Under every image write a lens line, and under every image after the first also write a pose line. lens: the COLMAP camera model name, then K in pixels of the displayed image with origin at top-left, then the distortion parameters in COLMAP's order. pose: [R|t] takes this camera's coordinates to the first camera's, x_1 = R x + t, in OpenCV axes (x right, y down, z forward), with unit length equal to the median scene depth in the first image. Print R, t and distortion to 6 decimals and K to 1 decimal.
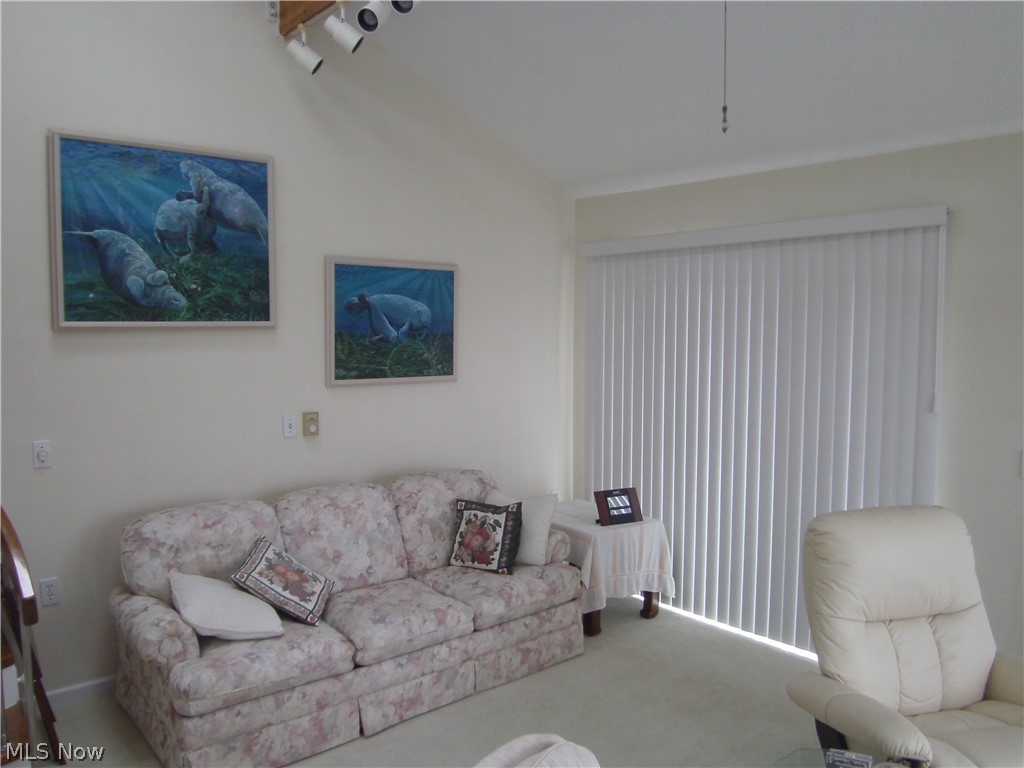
lens RADIAL K [[808.1, 0, 512.0], [0, 808.1, 384.0], [0, 0, 1]] dist [0.011098, -0.083829]
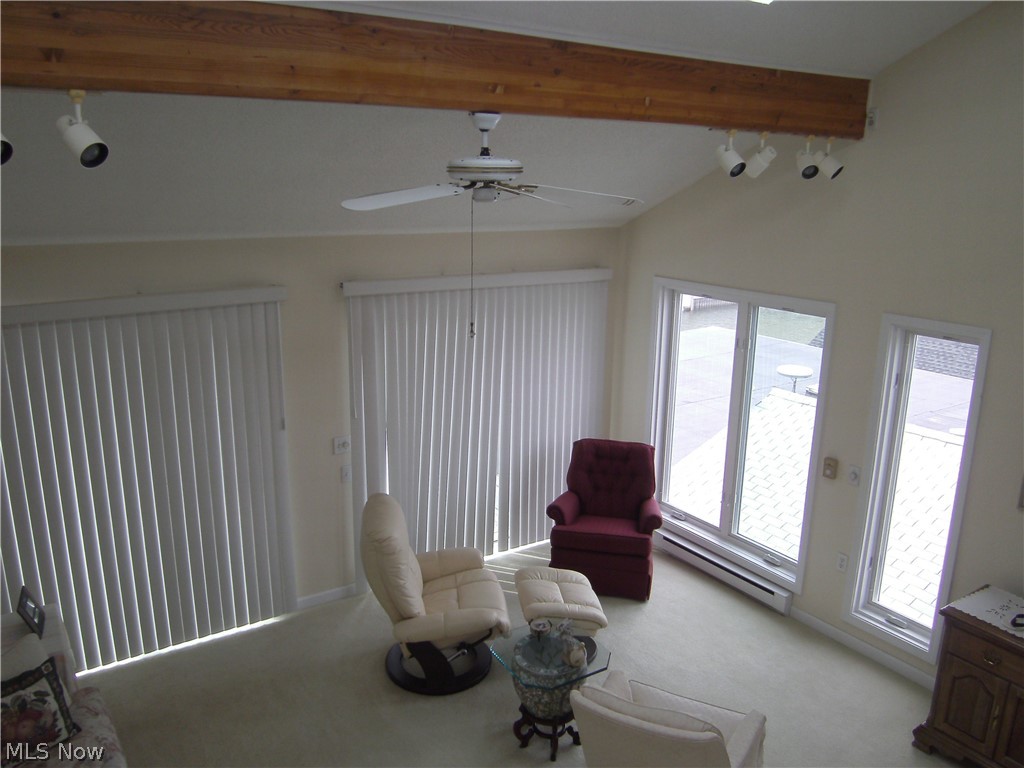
lens RADIAL K [[808.1, 0, 512.0], [0, 808.1, 384.0], [0, 0, 1]] dist [0.011098, -0.083829]
pose [[0.100238, -0.250970, 0.962791, -0.723085], [0.067755, 0.967140, 0.245050, -0.332975], [-0.992654, 0.040670, 0.113949, 0.393653]]
